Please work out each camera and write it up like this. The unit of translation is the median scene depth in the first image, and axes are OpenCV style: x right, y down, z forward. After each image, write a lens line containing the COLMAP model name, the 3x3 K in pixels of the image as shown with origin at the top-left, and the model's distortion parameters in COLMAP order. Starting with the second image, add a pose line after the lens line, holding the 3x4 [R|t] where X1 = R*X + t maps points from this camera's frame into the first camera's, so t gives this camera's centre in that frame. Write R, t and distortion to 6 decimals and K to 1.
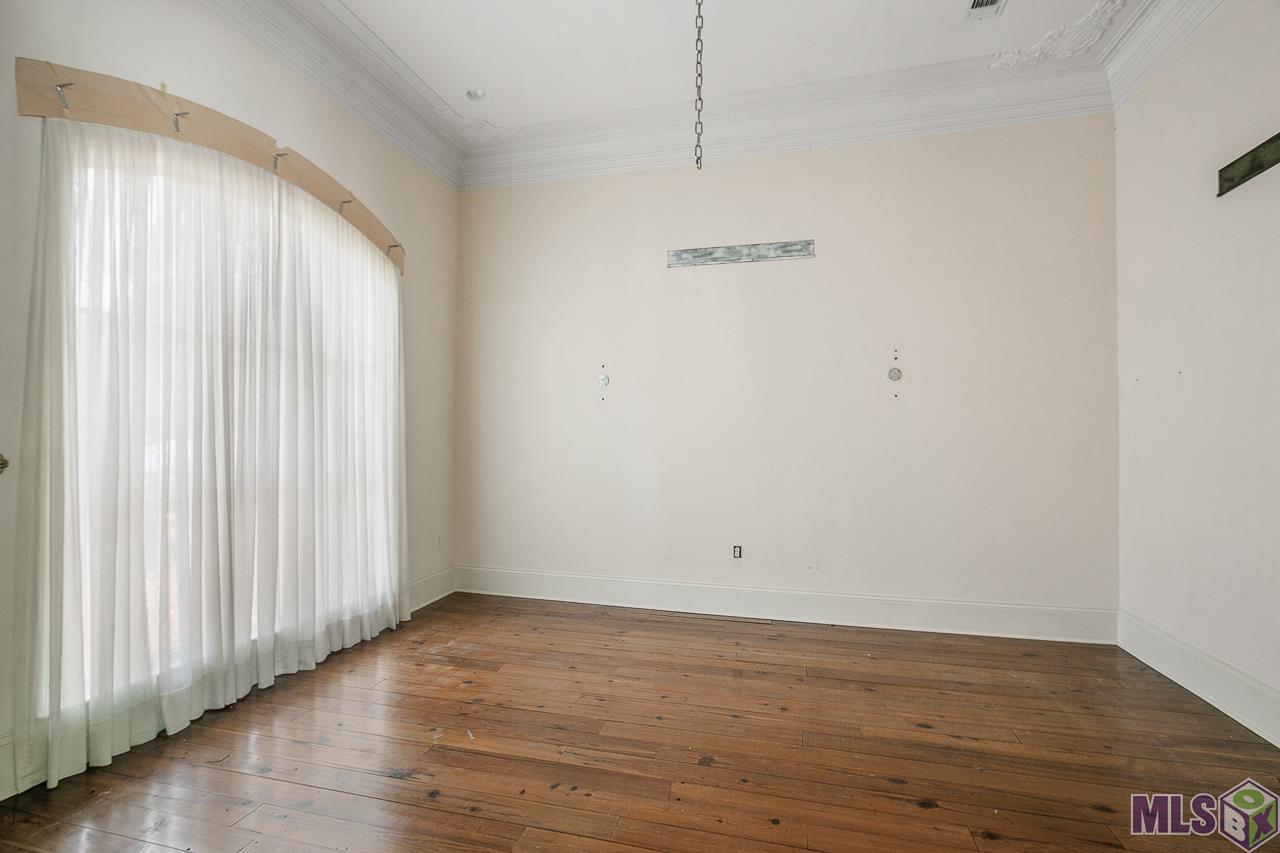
lens RADIAL K [[573.5, 0, 636.8], [0, 573.5, 417.1], [0, 0, 1]] dist [0.000244, 0.000253]
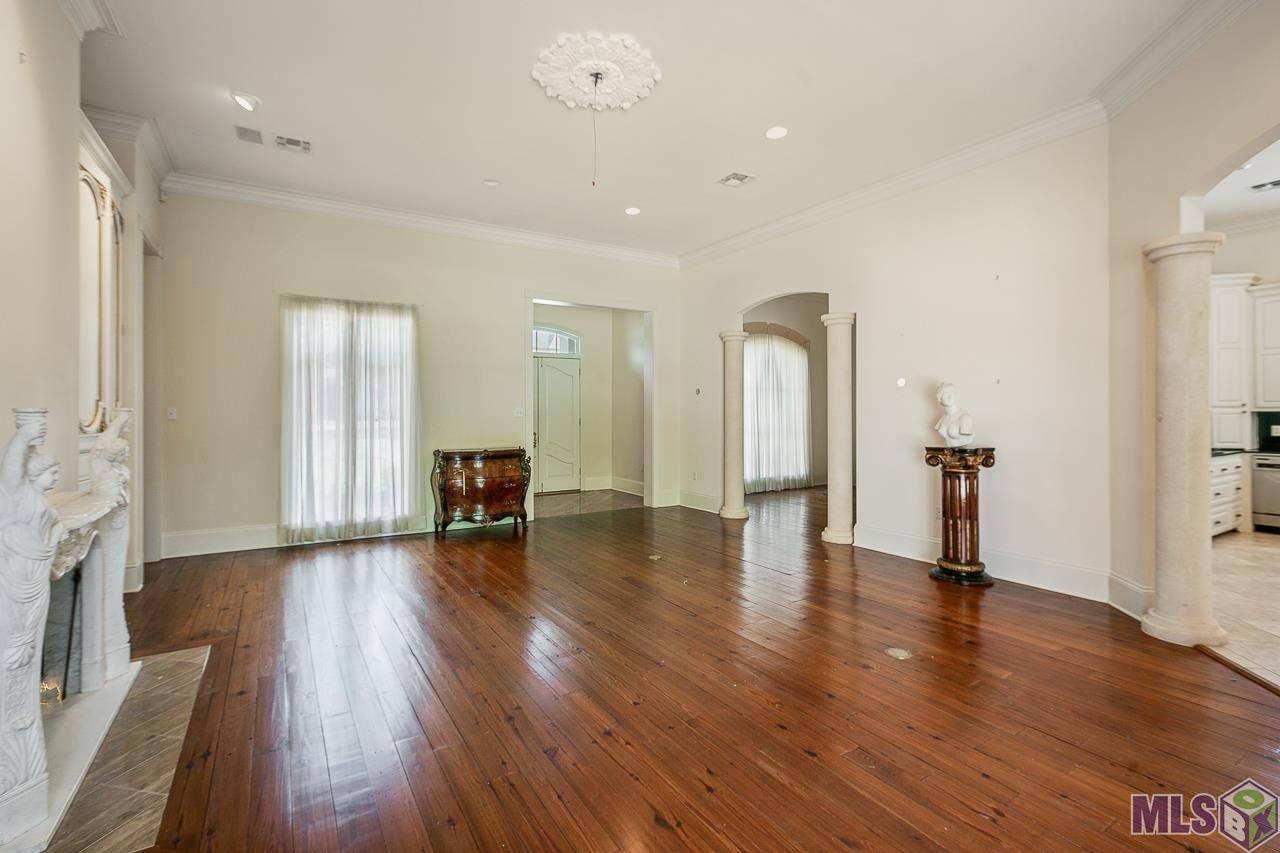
lens RADIAL K [[579.8, 0, 639.0], [0, 579.8, 409.8], [0, 0, 1]] dist [-0.023848, 0.017398]
pose [[0.725159, -0.008027, -0.688535, 1.040358], [0.016904, 0.999838, 0.006147, -0.040334], [0.688374, -0.016096, 0.725177, -1.790105]]
